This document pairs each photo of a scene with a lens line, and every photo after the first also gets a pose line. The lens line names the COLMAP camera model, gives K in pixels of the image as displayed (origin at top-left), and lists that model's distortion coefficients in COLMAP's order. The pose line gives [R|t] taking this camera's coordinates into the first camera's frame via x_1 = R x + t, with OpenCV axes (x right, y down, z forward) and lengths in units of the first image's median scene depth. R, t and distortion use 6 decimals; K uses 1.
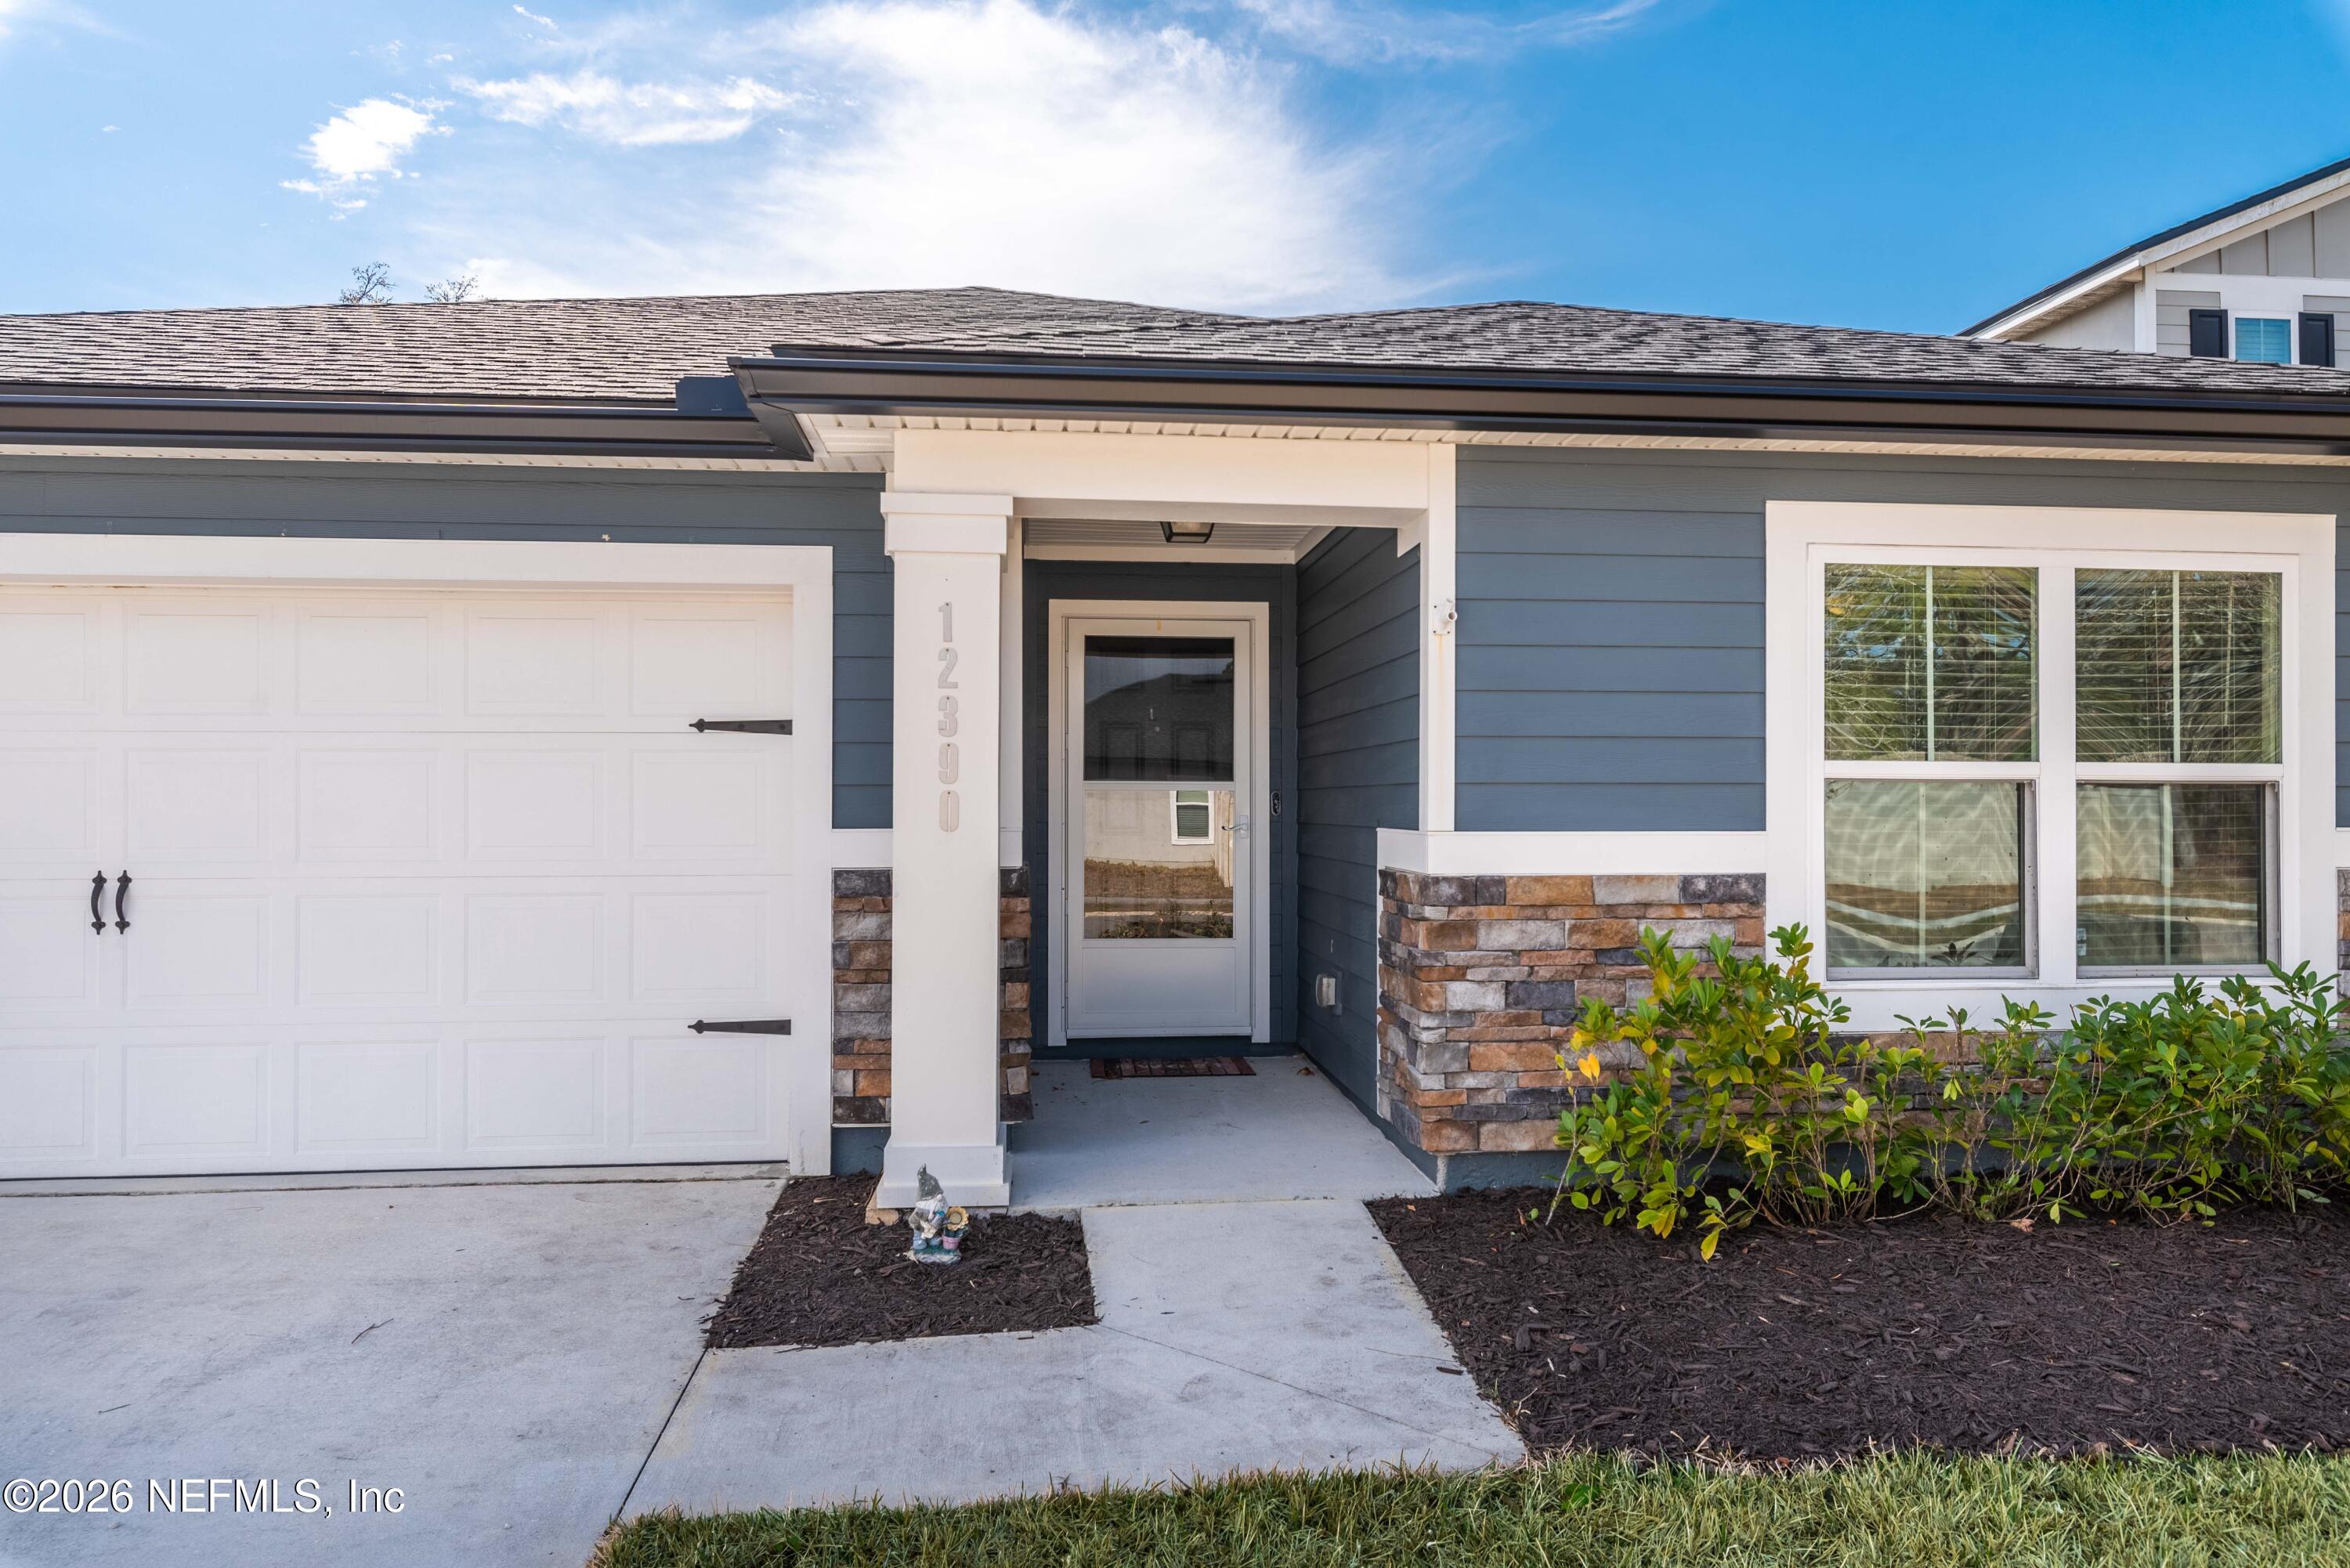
lens RADIAL K [[1464.7, 0, 1155.0], [0, 1464.7, 730.5], [0, 0, 1]] dist [-0.001003, -0.002461]
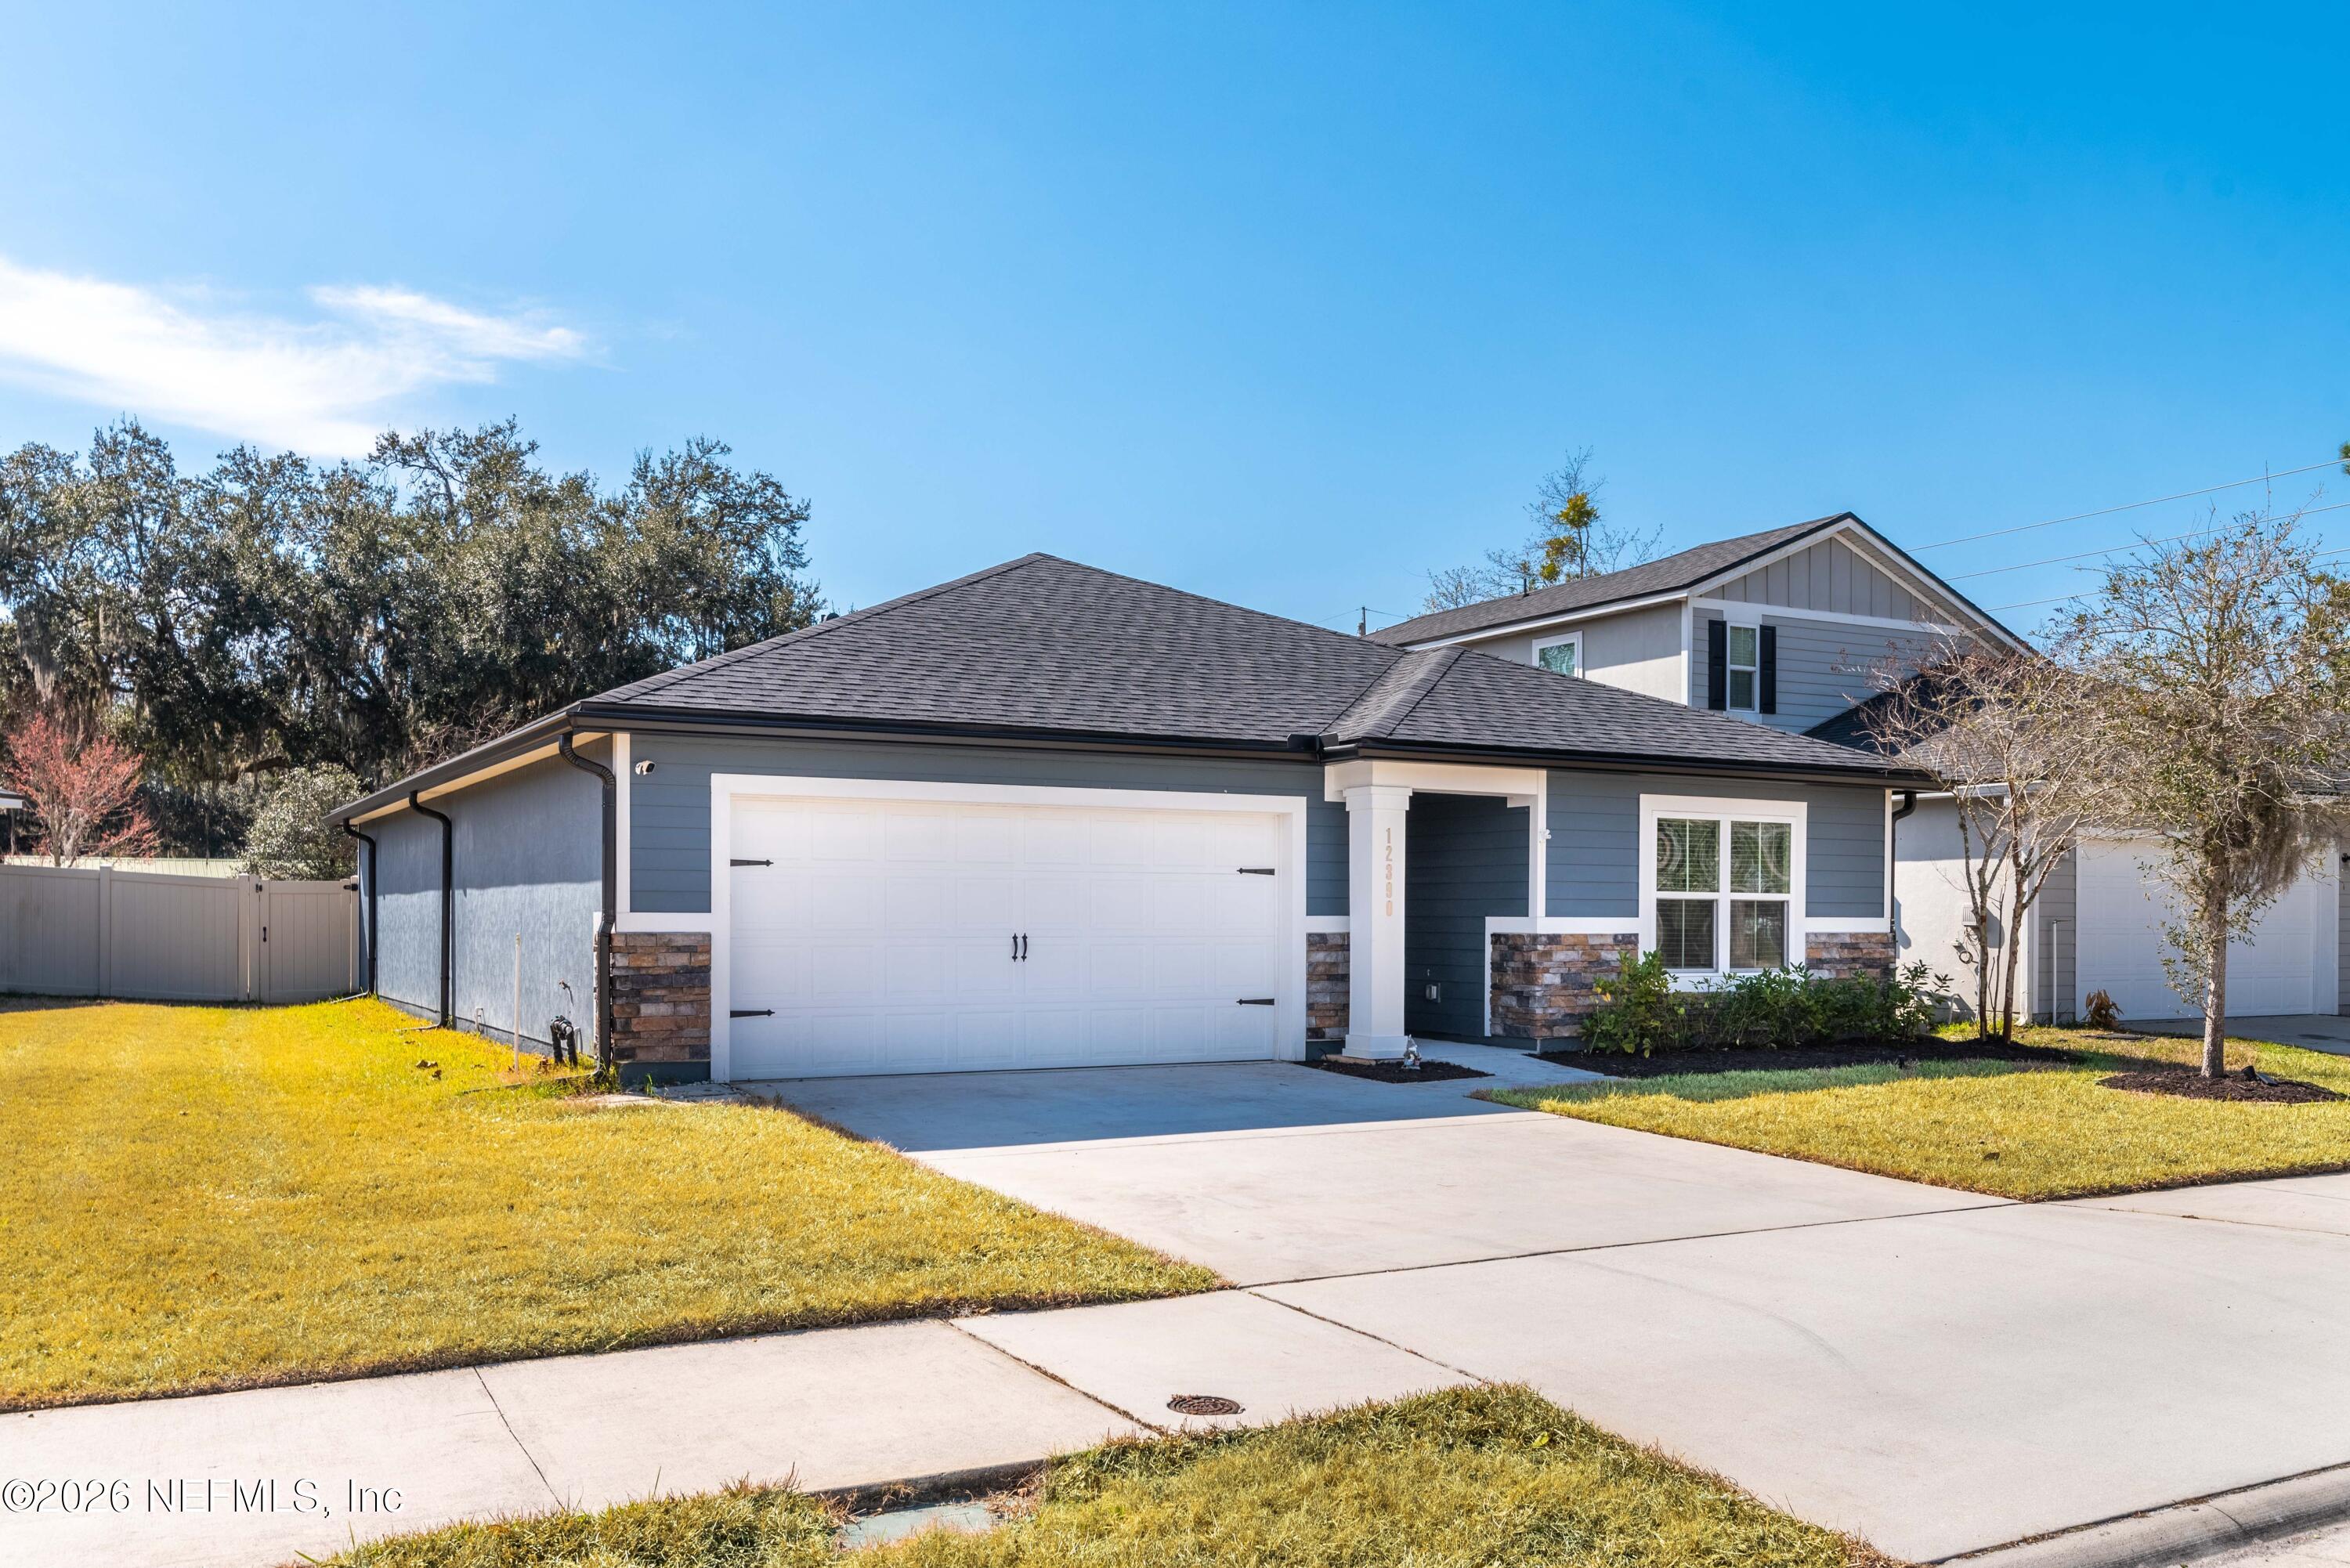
lens RADIAL K [[1888.2, 0, 1173.8], [0, 1888.2, 788.3], [0, 0, 1]] dist [0.000118, -0.000617]
pose [[0.918970, 0.030752, 0.393127, -1.715424], [-0.022789, 0.999430, -0.024907, -0.061862], [-0.393668, 0.013929, 0.919147, -1.828230]]
